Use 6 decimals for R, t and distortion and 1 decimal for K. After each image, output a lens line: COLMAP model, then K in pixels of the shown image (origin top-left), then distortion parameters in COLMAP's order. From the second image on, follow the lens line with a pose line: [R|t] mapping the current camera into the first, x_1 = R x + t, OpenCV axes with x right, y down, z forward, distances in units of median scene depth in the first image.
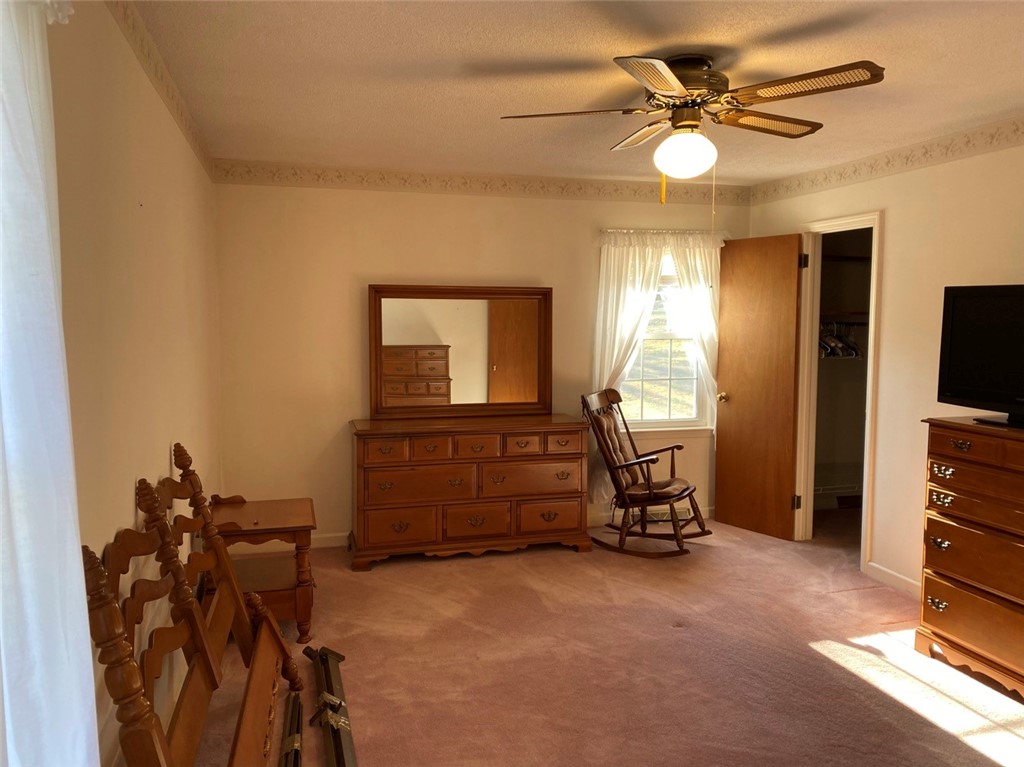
lens RADIAL K [[782.5, 0, 512.0], [0, 782.5, 383.5], [0, 0, 1]] dist [0.030463, -0.002501]
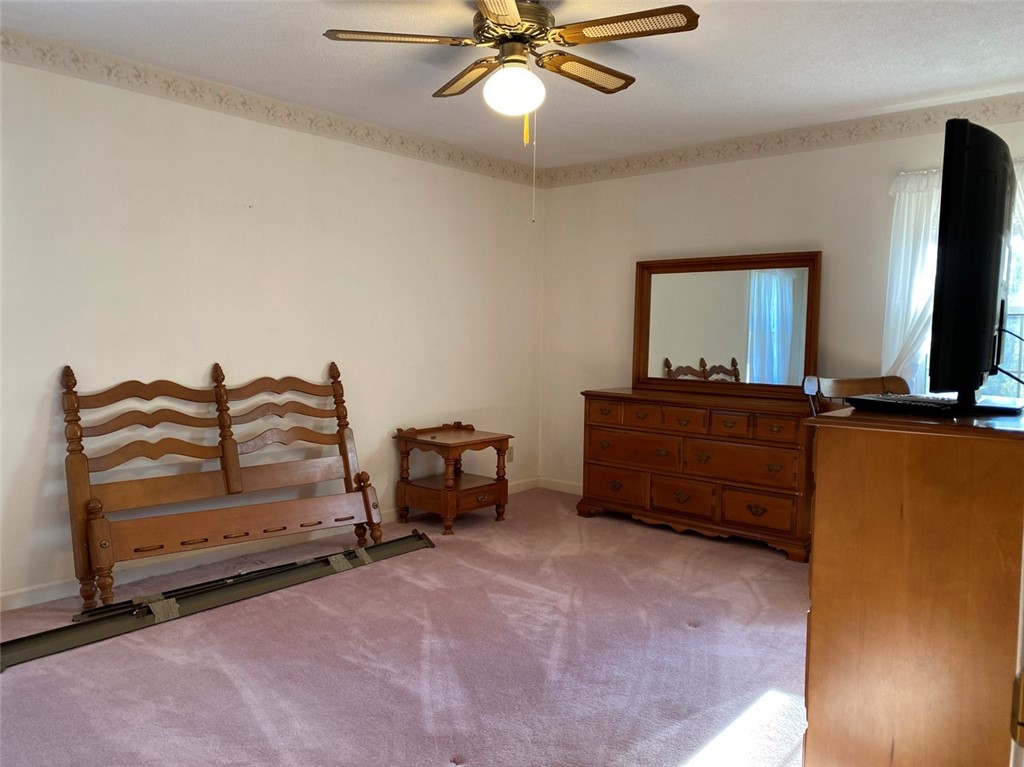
lens RADIAL K [[794.3, 0, 512.0], [0, 794.3, 383.5], [0, 0, 1]] dist [-0.003418, -0.001937]
pose [[0.565160, 0.076244, -0.821451, 0.649173], [-0.091691, 0.995356, 0.029302, 0.025103], [0.819870, 0.058760, 0.569526, 0.252922]]
